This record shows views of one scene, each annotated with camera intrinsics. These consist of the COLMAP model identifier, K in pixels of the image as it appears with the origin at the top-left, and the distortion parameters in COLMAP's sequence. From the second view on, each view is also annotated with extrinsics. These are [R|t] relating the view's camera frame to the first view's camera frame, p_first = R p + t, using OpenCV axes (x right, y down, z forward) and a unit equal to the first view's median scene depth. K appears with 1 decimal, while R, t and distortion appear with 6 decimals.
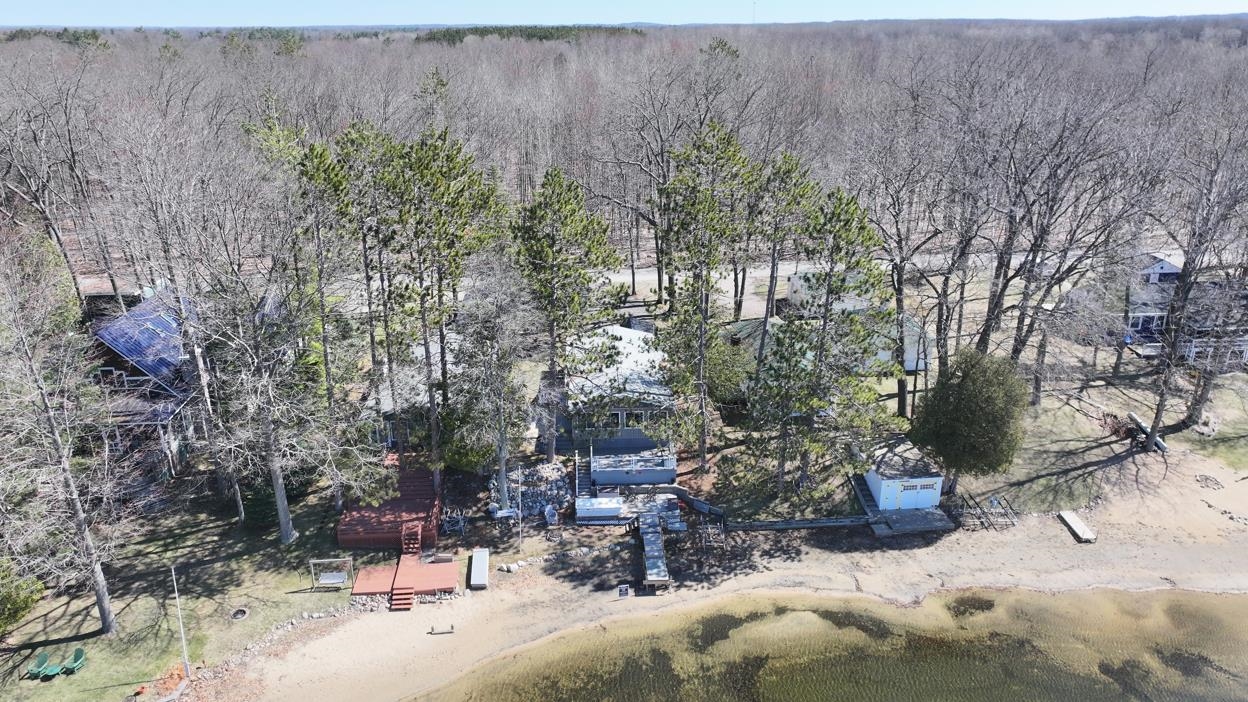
lens RADIAL K [[877.4, 0, 624.0], [0, 877.4, 351.0], [0, 0, 1]] dist [-0.000149, -0.001777]
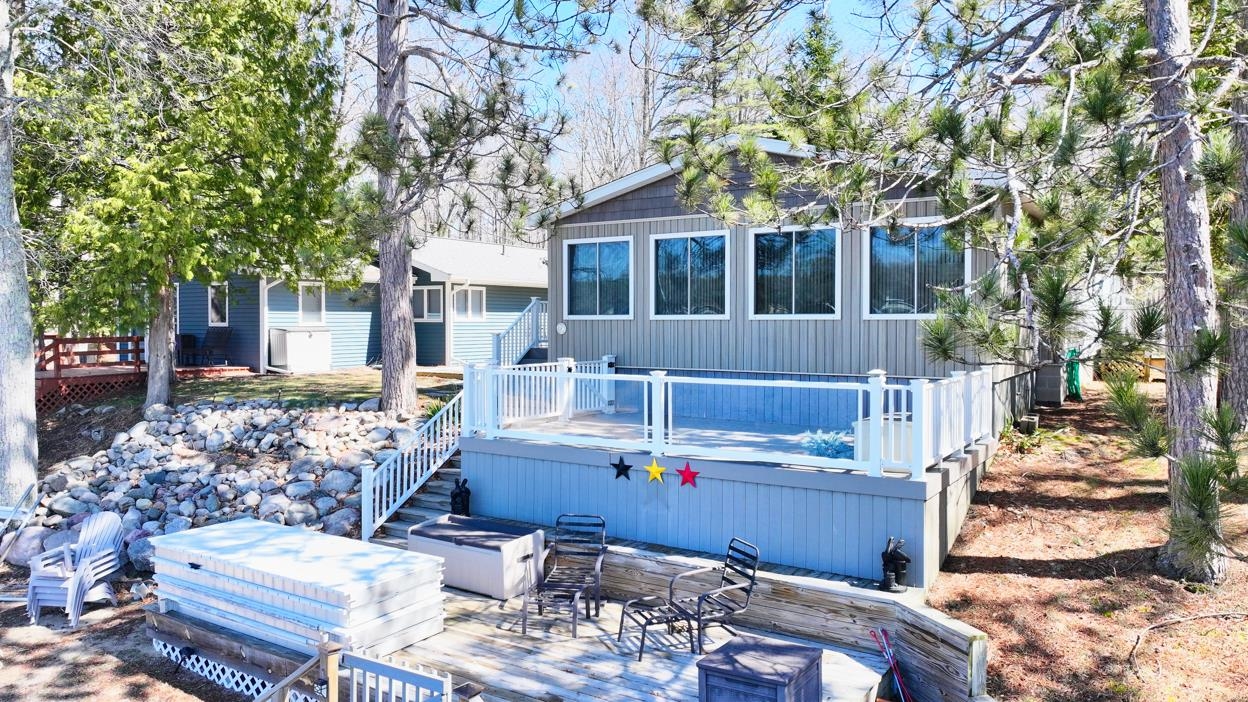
lens RADIAL K [[879.5, 0, 626.4], [0, 879.5, 333.5], [0, 0, 1]] dist [0.001616, -0.000314]
pose [[0.814183, 0.011606, -0.580492, 0.109997], [-0.221482, 0.930406, -0.292044, 0.177549], [0.536705, 0.366346, 0.760092, 0.936569]]
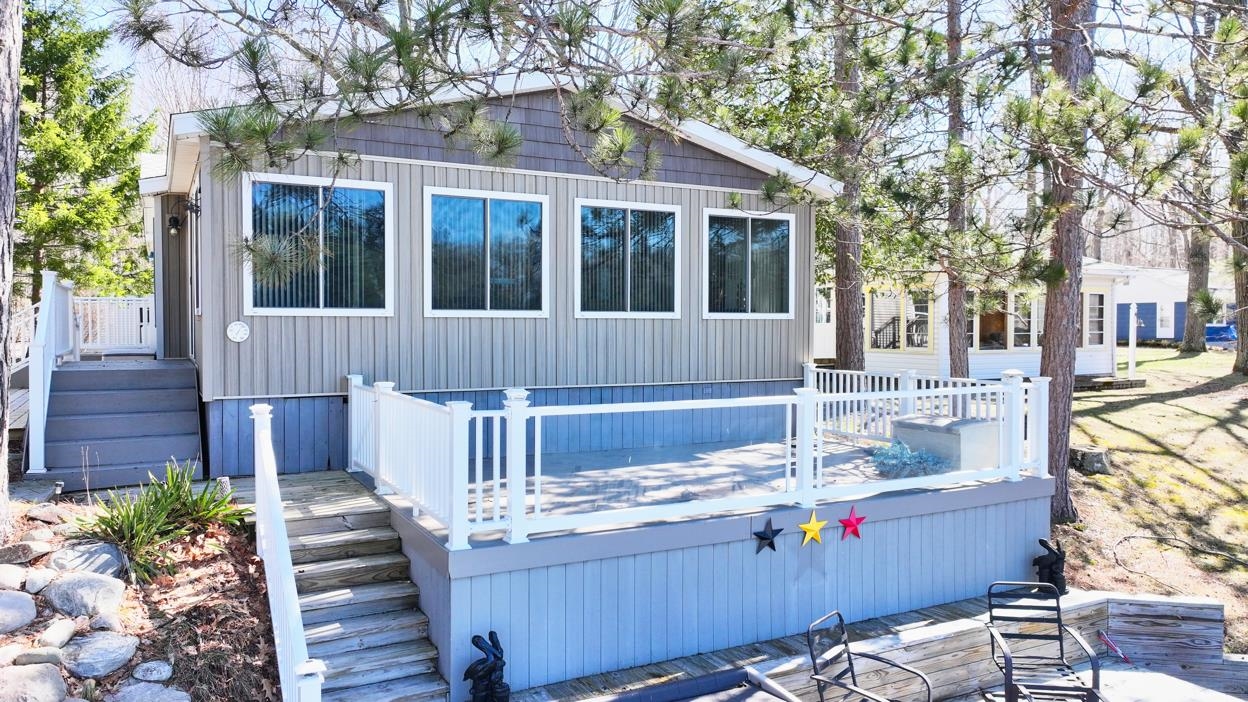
lens RADIAL K [[862.6, 0, 624.0], [0, 862.6, 351.0], [0, 0, 1]] dist [-0.007442, 0.017740]
pose [[0.907059, -0.007538, 0.420937, -0.063930], [0.154088, 0.936409, -0.315269, 0.161314], [-0.391792, 0.350829, 0.850540, 0.980746]]
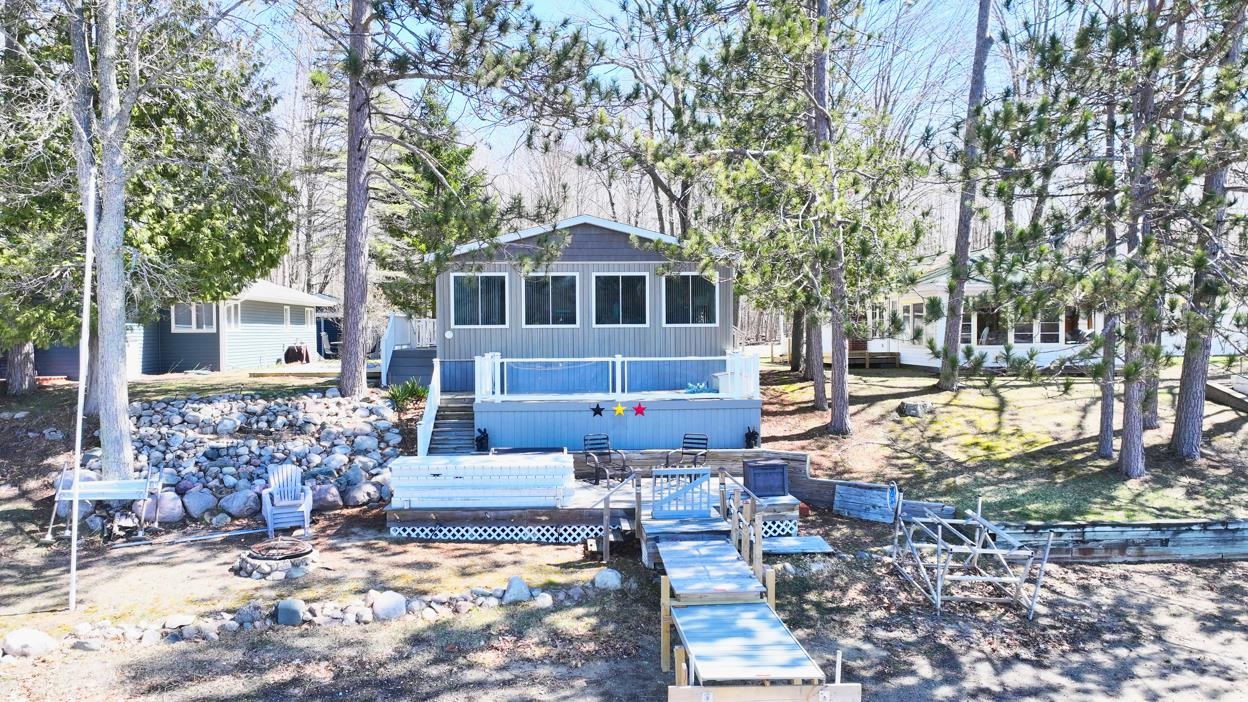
lens RADIAL K [[877.4, 0, 624.0], [0, 877.4, 351.0], [0, 0, 1]] dist [-0.000149, -0.001777]
pose [[0.999982, -0.004897, 0.003430, 0.013036], [0.005797, 0.934336, -0.356347, 0.245323], [-0.001460, 0.356361, 0.934347, 0.774752]]
